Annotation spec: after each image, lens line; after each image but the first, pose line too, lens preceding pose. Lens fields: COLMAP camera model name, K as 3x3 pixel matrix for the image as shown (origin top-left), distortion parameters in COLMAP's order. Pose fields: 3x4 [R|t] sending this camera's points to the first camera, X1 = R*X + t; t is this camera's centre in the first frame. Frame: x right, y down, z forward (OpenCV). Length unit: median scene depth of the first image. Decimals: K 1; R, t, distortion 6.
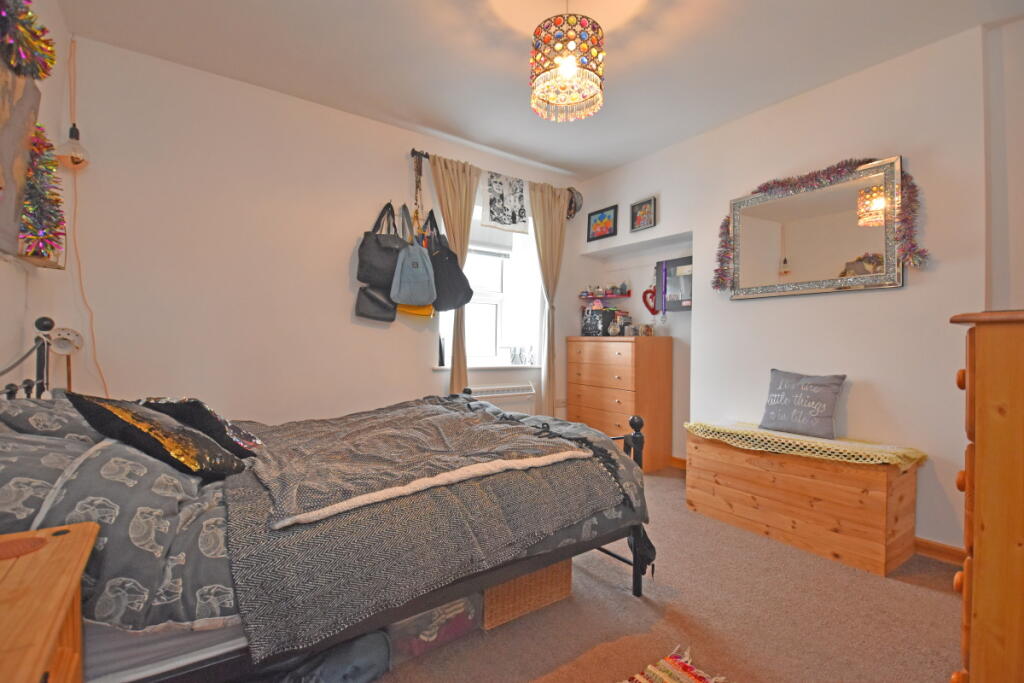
lens RADIAL K [[454.5, 0, 508.9], [0, 454.5, 343.8], [0, 0, 1]] dist [-0.005442, -0.000965]
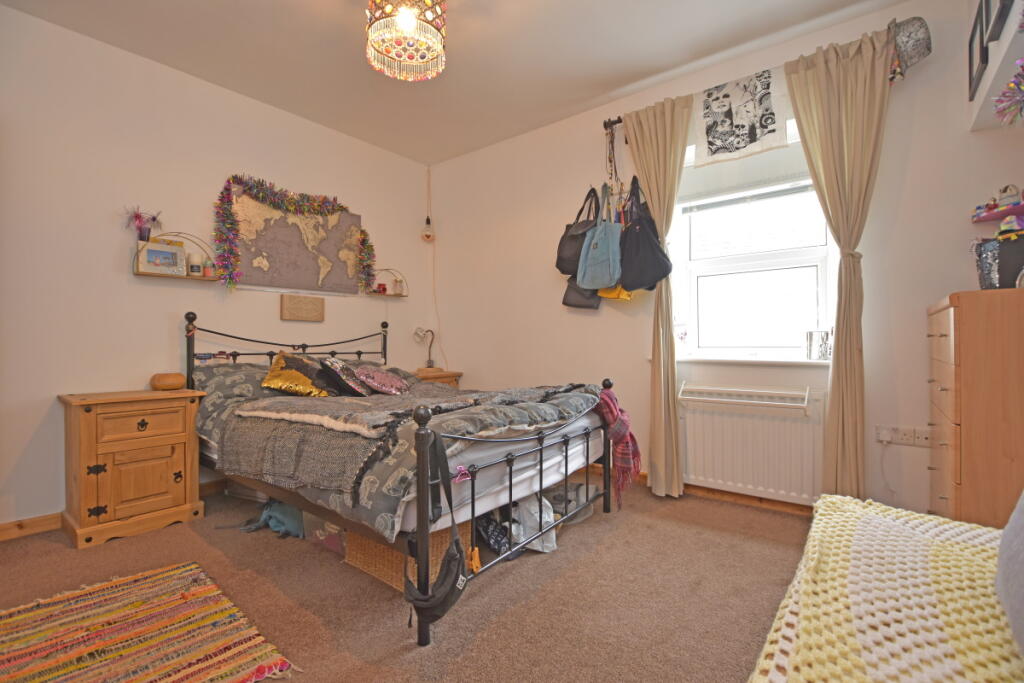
lens RADIAL K [[454.5, 0, 509.2], [0, 454.5, 343.2], [0, 0, 1]] dist [-0.005442, -0.000965]
pose [[0.290853, -0.022521, -0.956503, 0.555247], [0.000547, 0.999727, -0.023372, 0.042710], [0.956768, 0.006274, 0.290786, 0.496188]]
